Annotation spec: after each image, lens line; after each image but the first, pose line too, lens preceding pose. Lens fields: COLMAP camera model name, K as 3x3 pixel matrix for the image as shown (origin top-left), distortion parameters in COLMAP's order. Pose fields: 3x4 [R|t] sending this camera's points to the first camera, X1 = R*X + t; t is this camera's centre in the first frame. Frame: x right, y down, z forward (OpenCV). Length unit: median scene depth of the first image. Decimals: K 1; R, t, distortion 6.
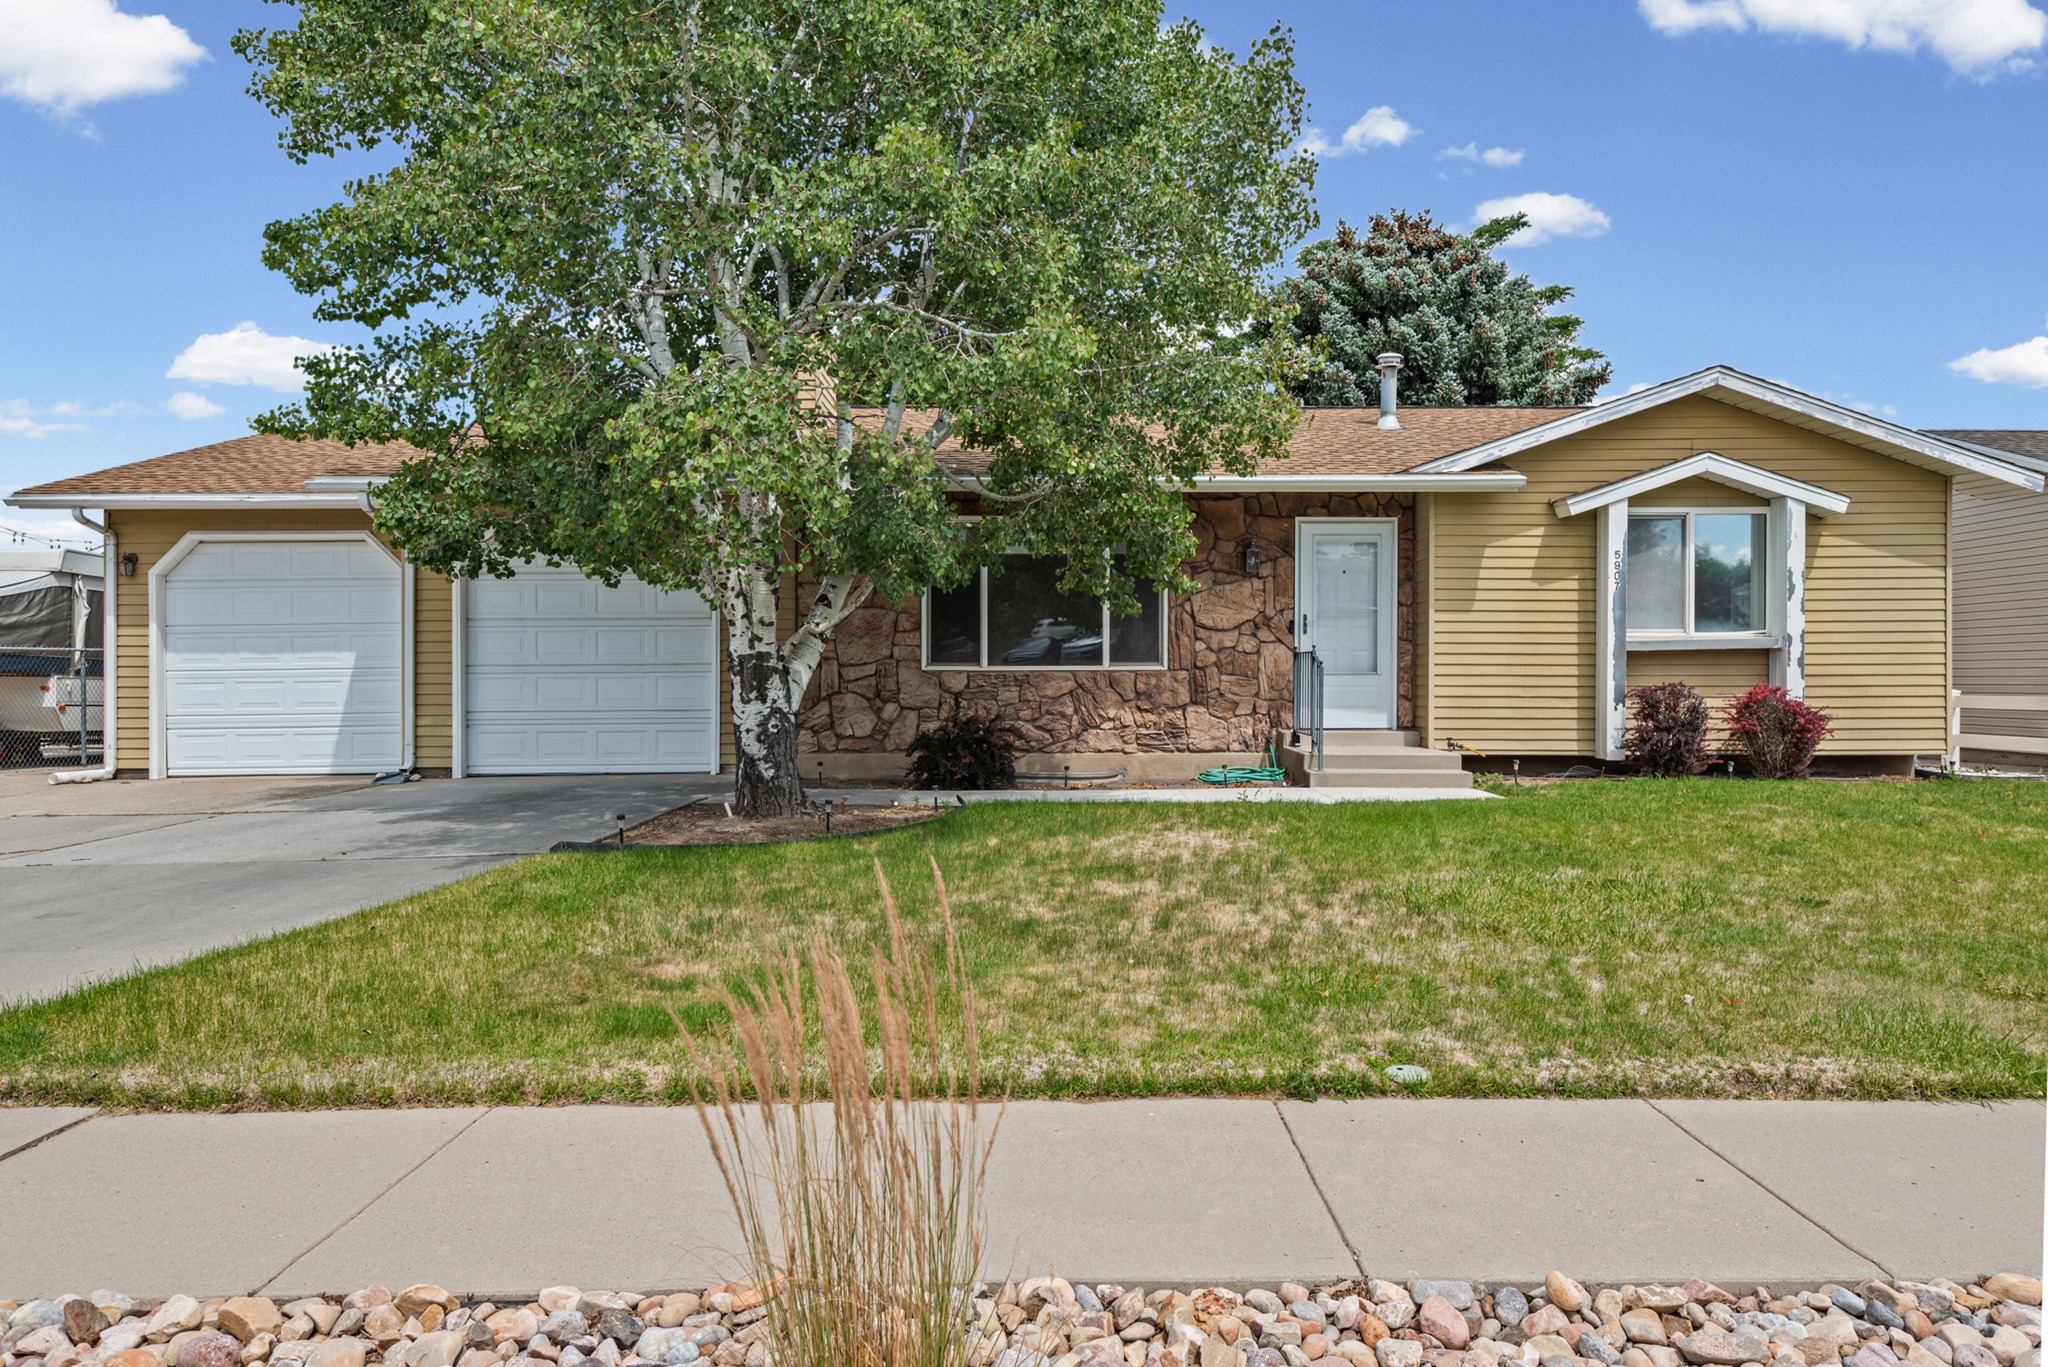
lens RADIAL K [[1291.9, 0, 1028.3], [0, 1291.9, 670.0], [0, 0, 1]] dist [-0.001672, -0.000563]
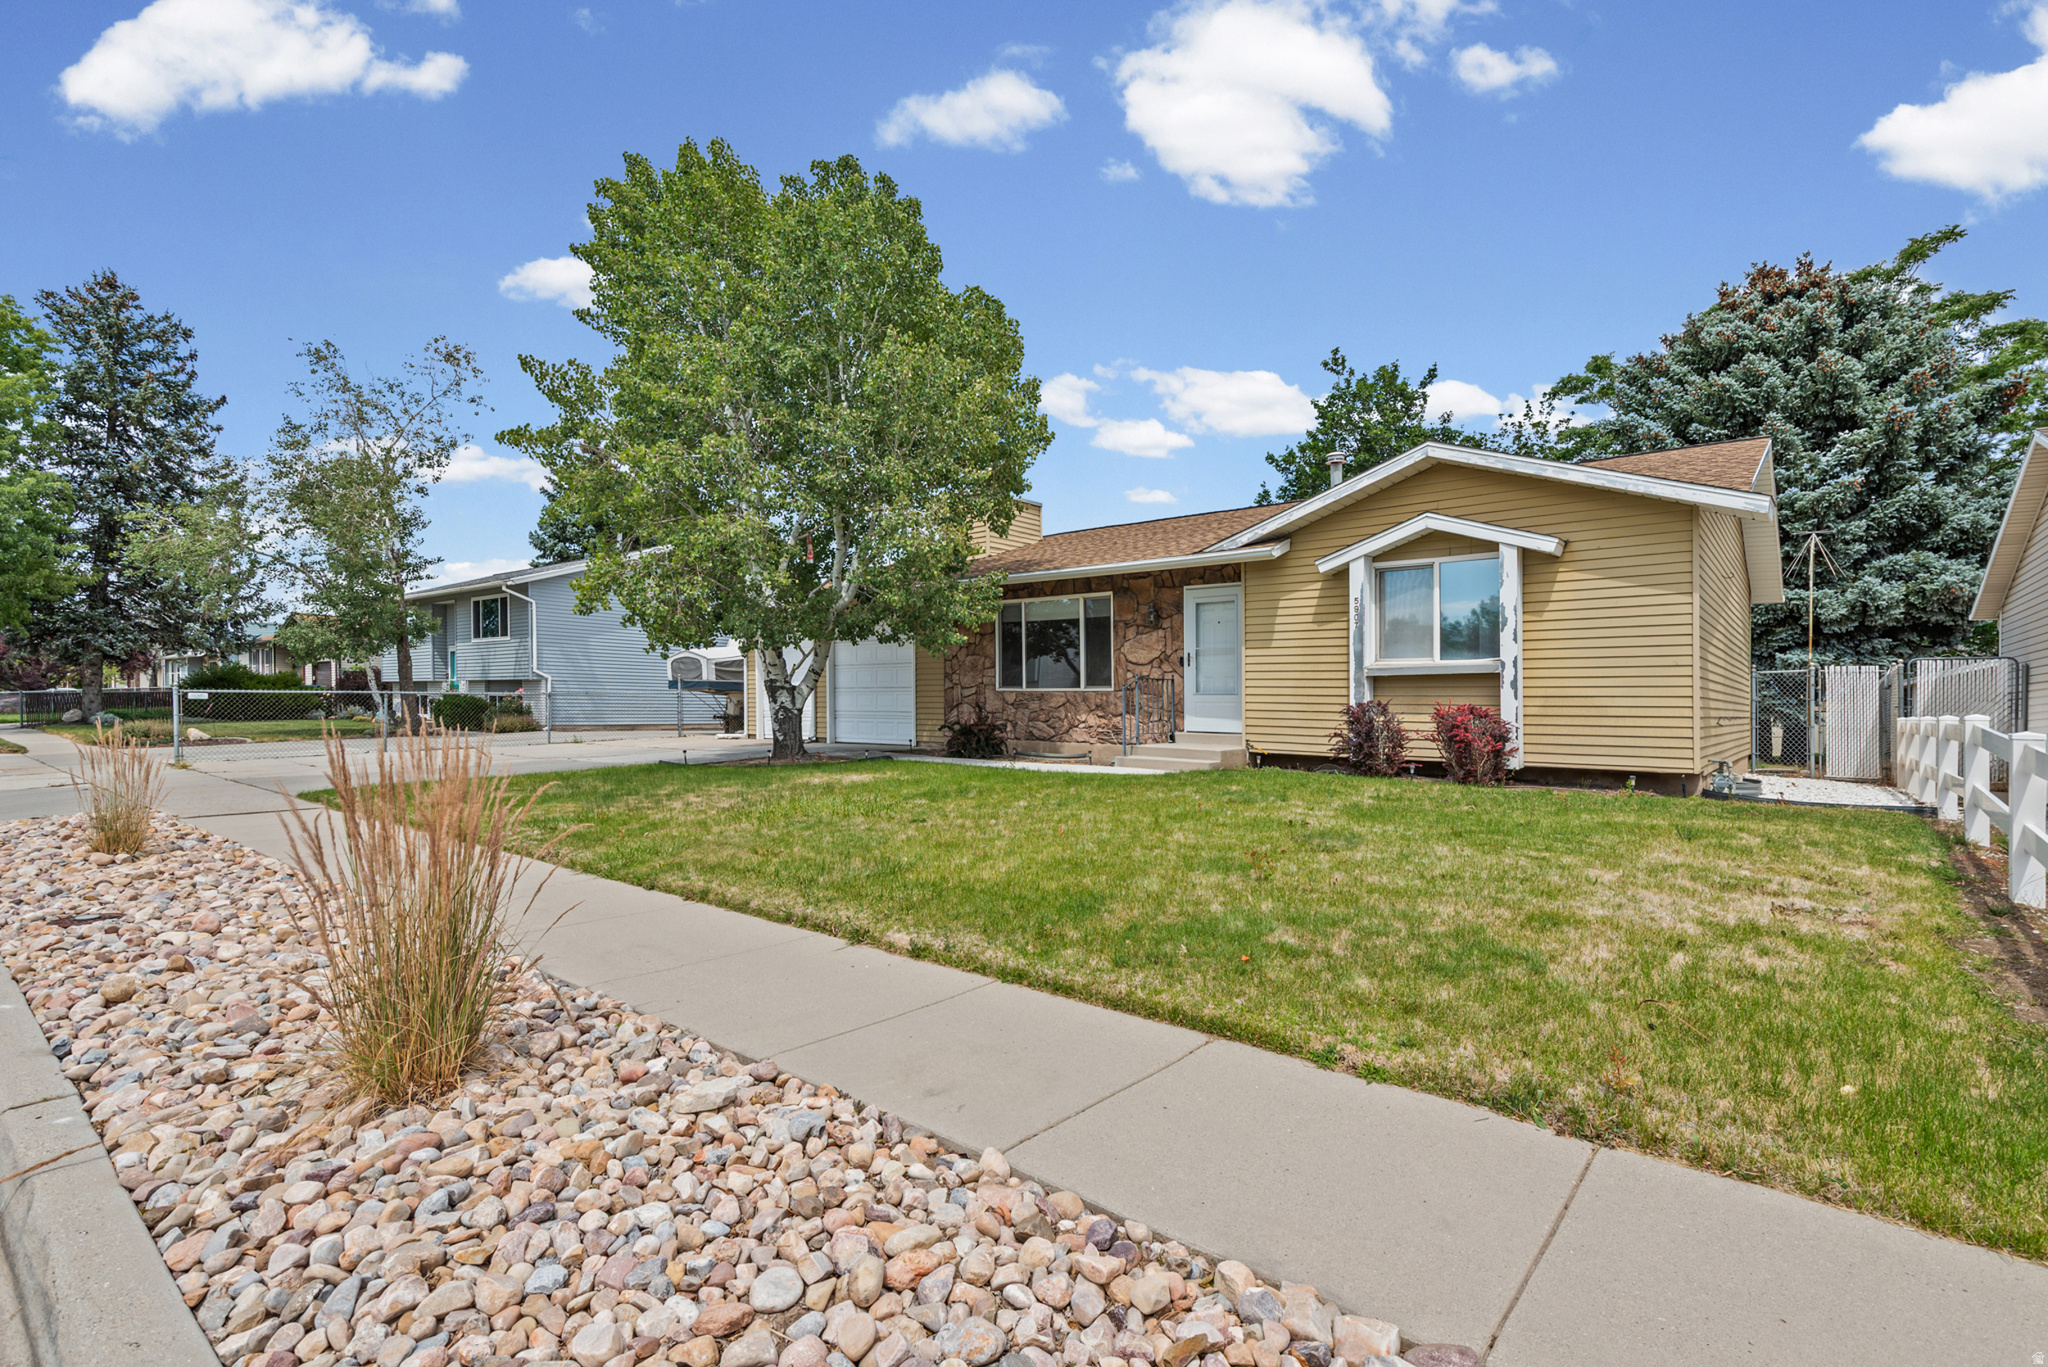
lens RADIAL K [[925.5, 0, 1026.3], [0, 925.5, 688.0], [0, 0, 1]] dist [-0.001368, -0.001937]
pose [[0.766343, 0.001045, -0.642431, 0.772603], [-0.007726, 0.999941, -0.007589, 0.006064], [0.642386, 0.010780, 0.766306, 0.088037]]
